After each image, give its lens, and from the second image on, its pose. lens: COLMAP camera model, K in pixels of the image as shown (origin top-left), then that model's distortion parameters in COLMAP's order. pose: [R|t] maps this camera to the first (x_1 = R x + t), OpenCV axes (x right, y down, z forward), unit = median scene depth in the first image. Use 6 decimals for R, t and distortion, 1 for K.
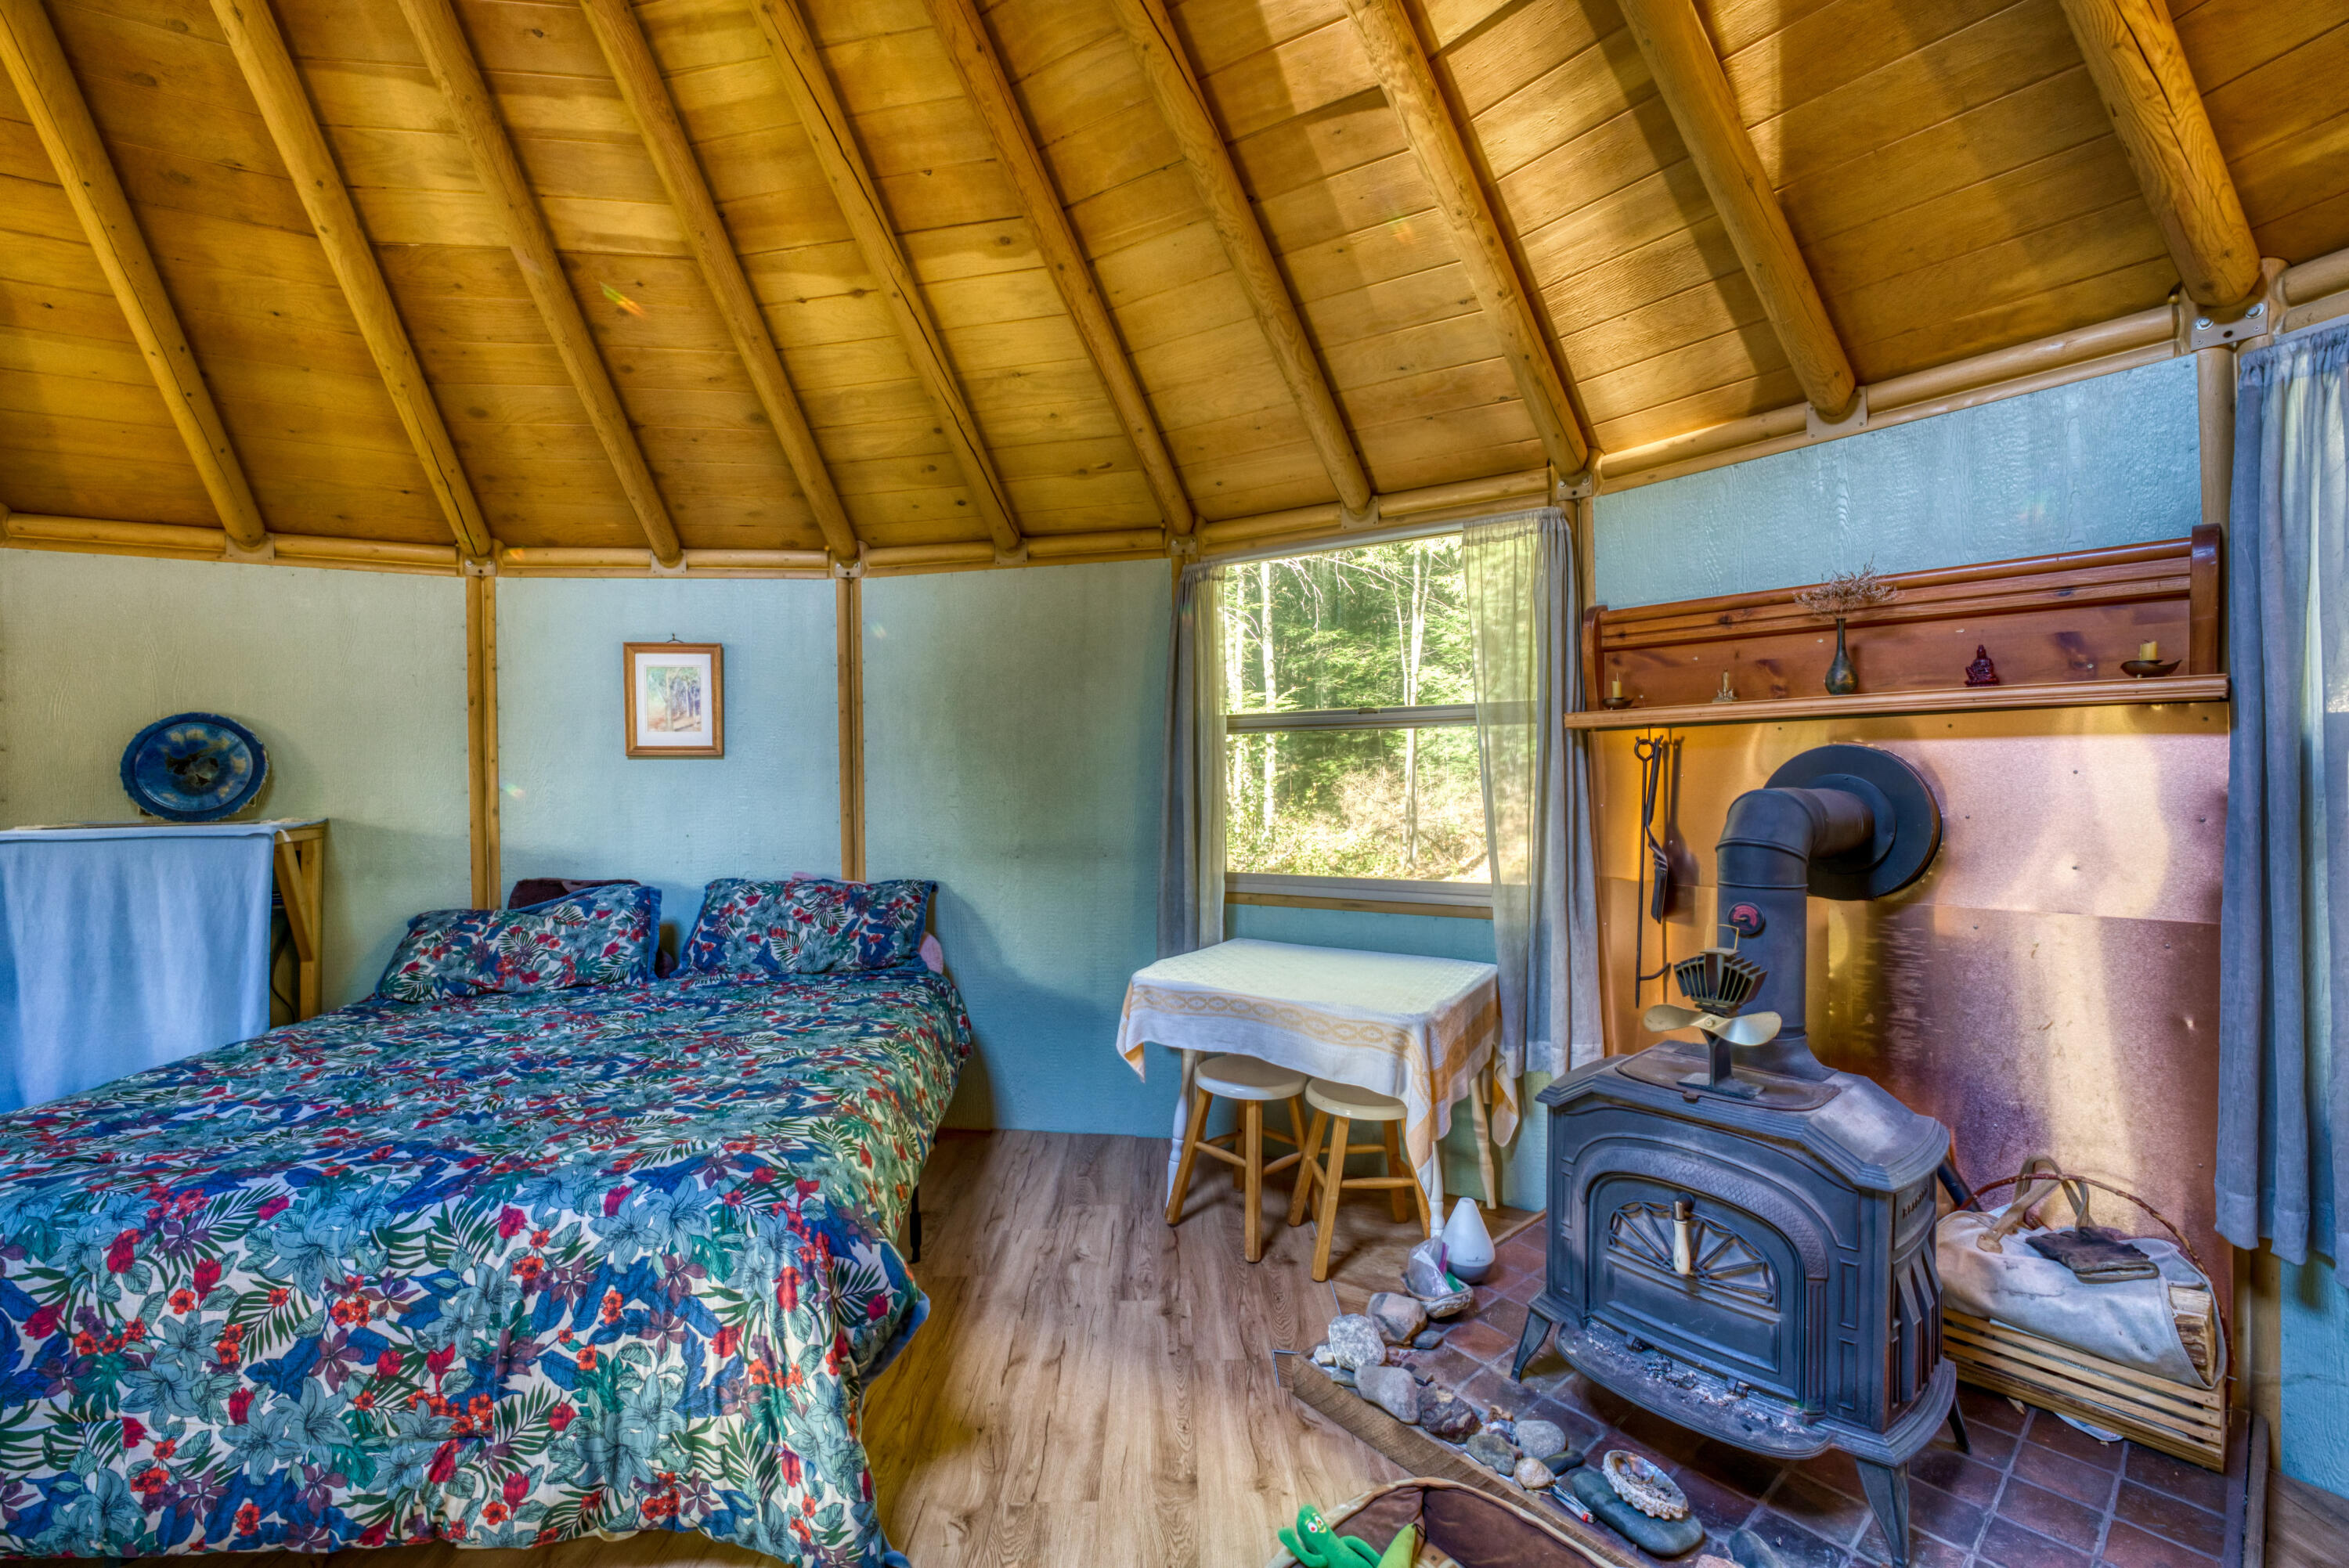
lens RADIAL K [[957.9, 0, 1174.5], [0, 957.9, 784.0], [0, 0, 1]] dist [-0.019224, 0.000641]
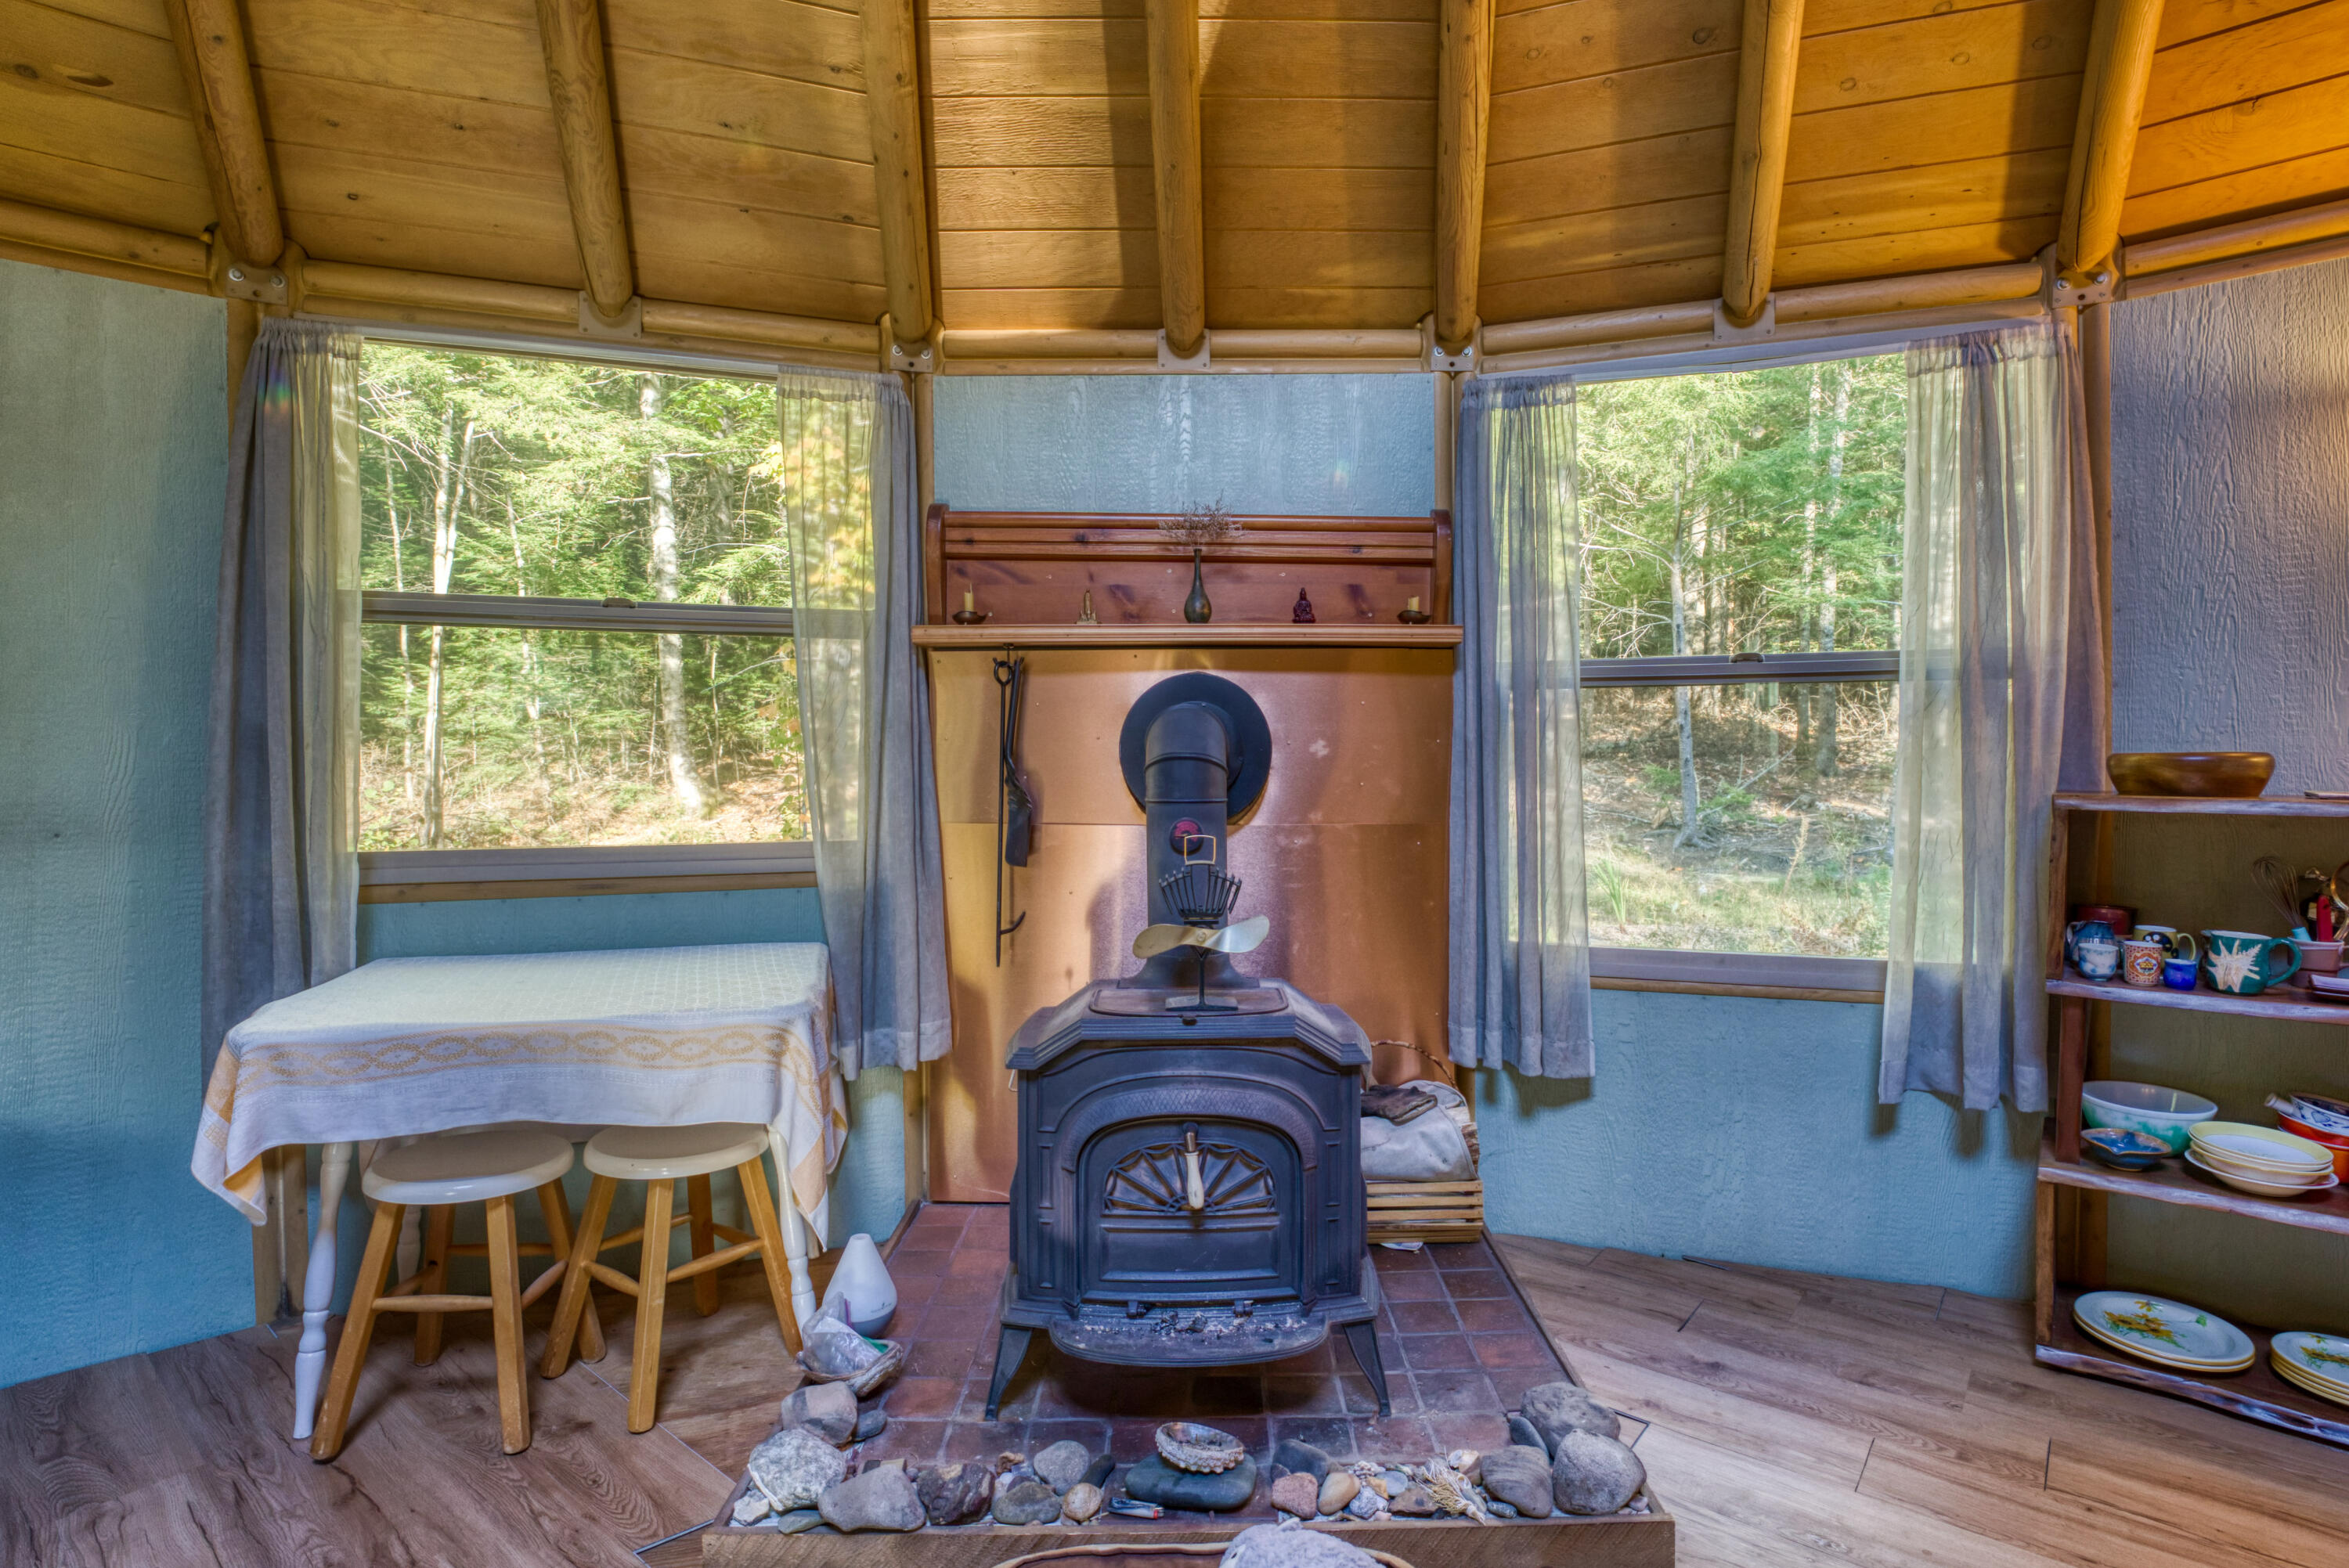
lens RADIAL K [[1145.6, 0, 1176.2], [0, 1145.6, 790.4], [0, 0, 1]] dist [-0.021350, -0.000351]
pose [[0.627580, -0.002568, 0.778548, -0.246273], [0.000346, 0.999995, 0.003019, 0.073996], [-0.778552, -0.001626, 0.627578, 0.224075]]
